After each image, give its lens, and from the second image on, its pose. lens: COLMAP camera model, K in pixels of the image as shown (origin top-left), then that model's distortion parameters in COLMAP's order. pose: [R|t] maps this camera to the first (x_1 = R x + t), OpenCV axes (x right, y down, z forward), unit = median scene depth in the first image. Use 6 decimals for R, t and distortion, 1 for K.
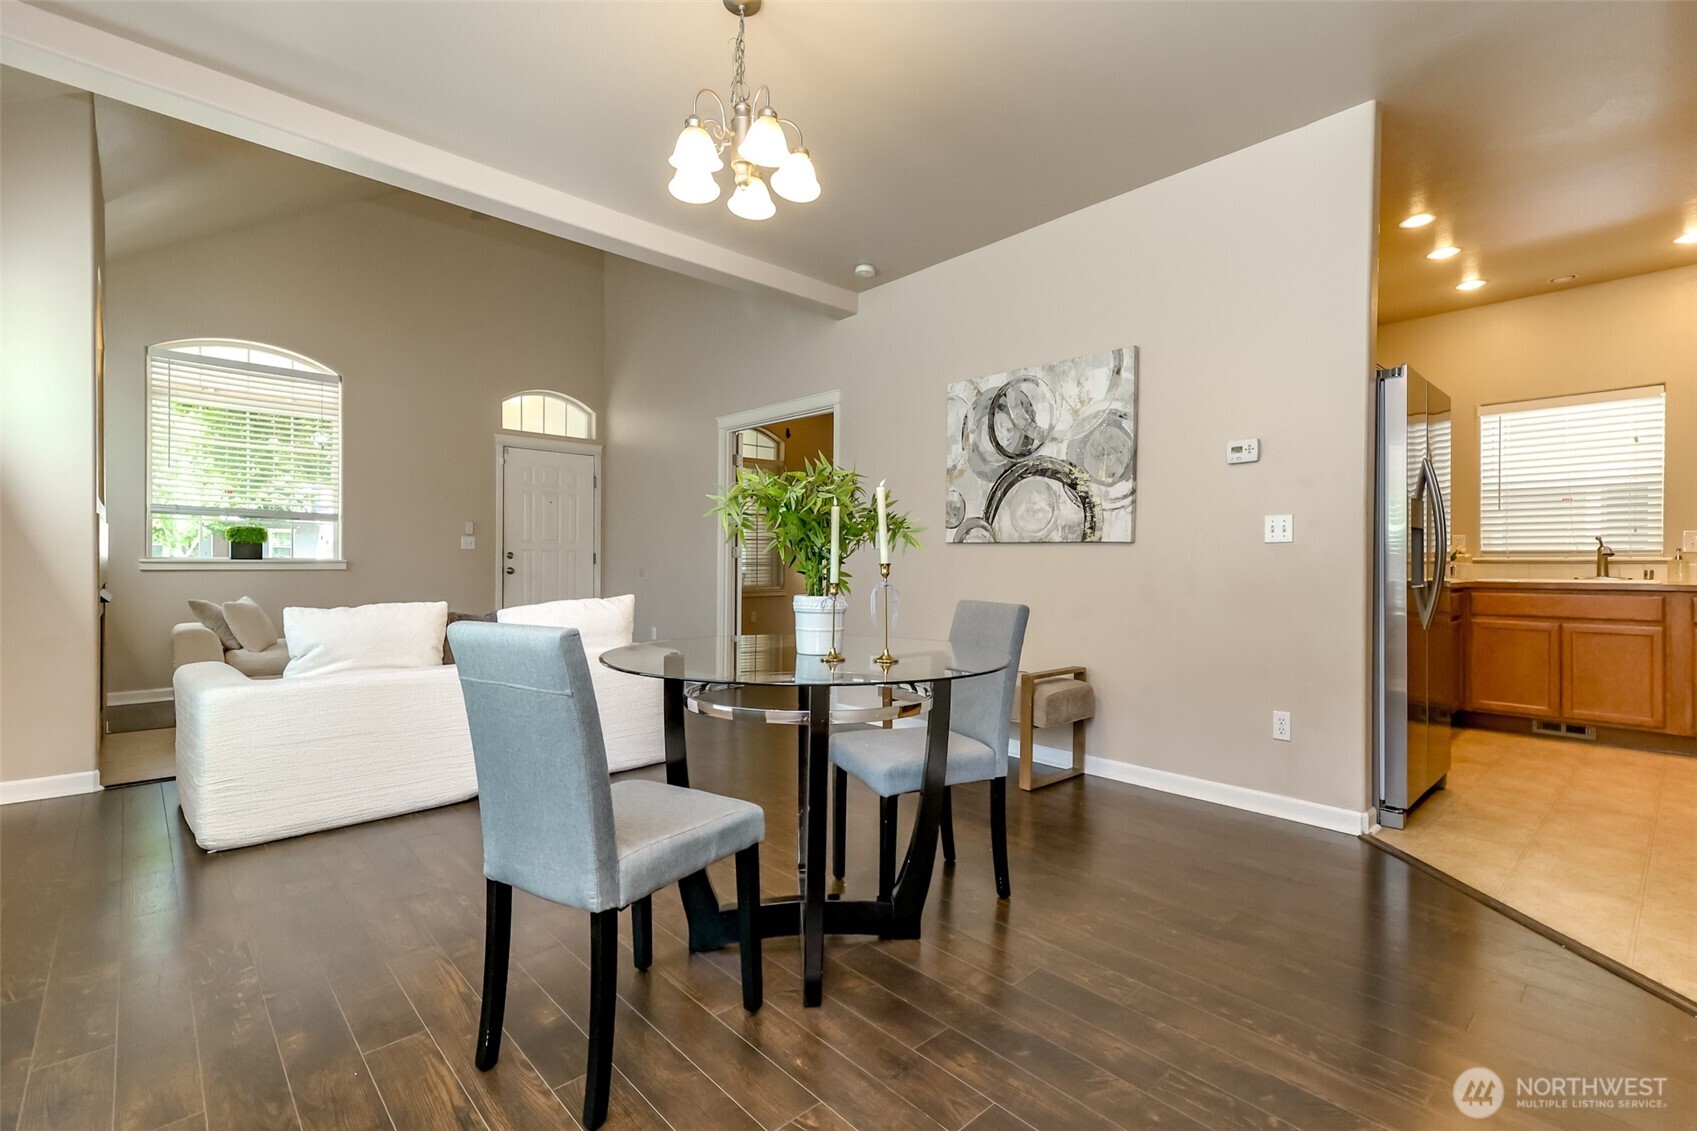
lens RADIAL K [[772.1, 0, 869.3], [0, 772.1, 563.7], [0, 0, 1]] dist [0.017843, 0.000935]
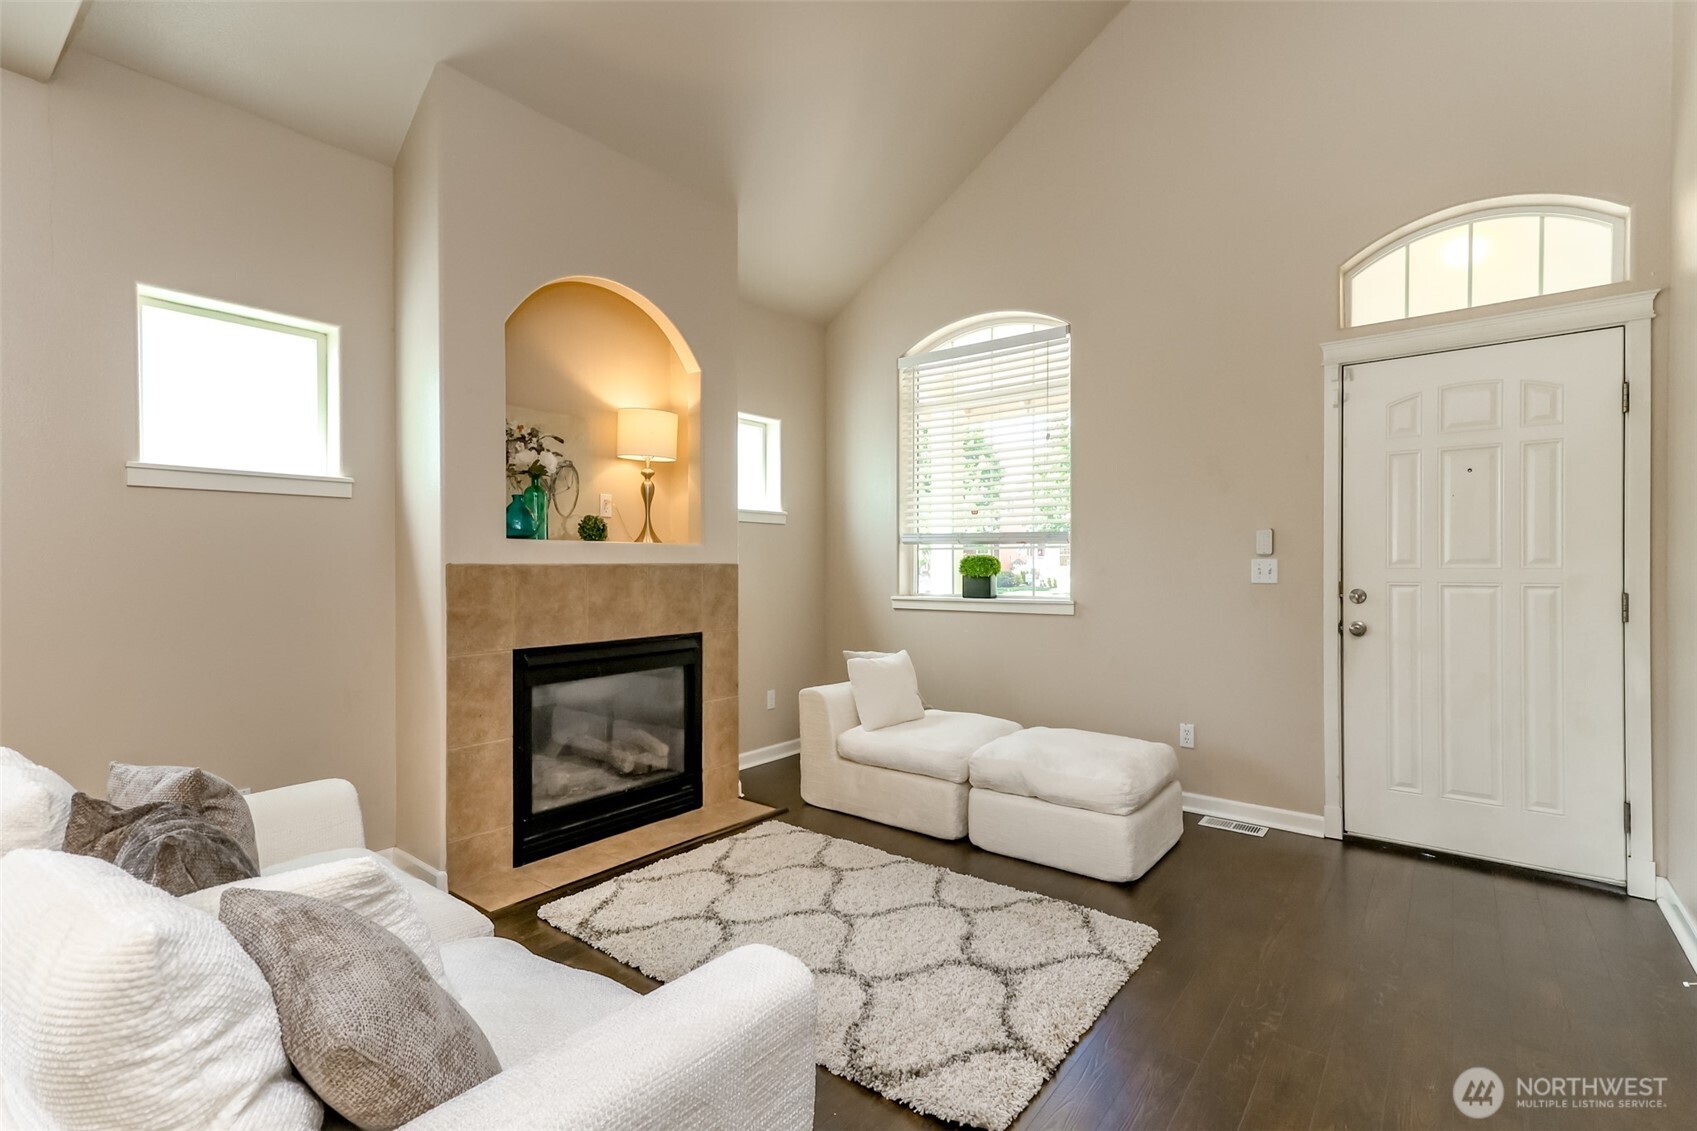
lens RADIAL K [[772.1, 0, 859.1], [0, 772.1, 567.1], [0, 0, 1]] dist [0.017843, 0.000935]
pose [[0.159187, -0.006261, -0.987229, -0.077556], [0.002861, 0.999979, -0.005880, -0.039758], [0.987244, -0.001889, 0.159202, 0.949716]]
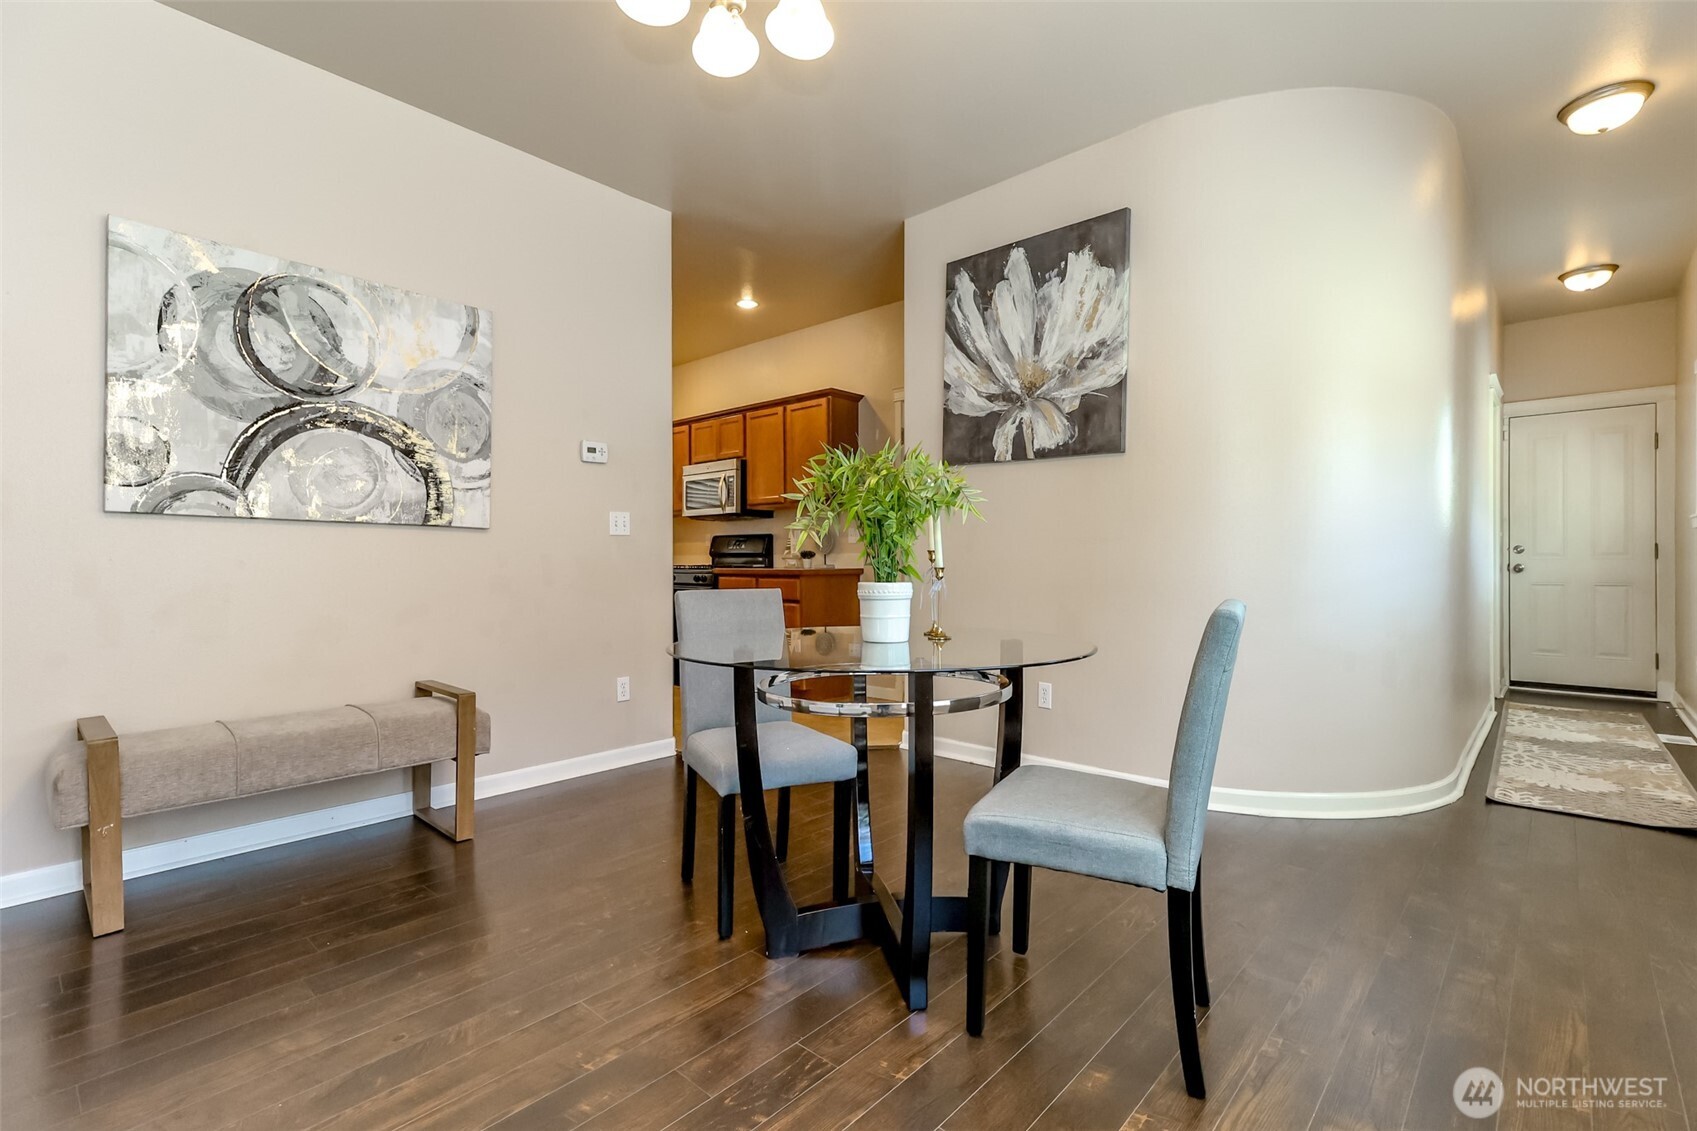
lens RADIAL K [[772.1, 0, 856.8], [0, 772.1, 559.4], [0, 0, 1]] dist [0.017843, 0.000935]
pose [[-0.085420, -0.003436, 0.996339, -0.455301], [-0.001428, 0.999993, 0.003326, 0.003354], [-0.996344, -0.001138, -0.085424, 0.496783]]
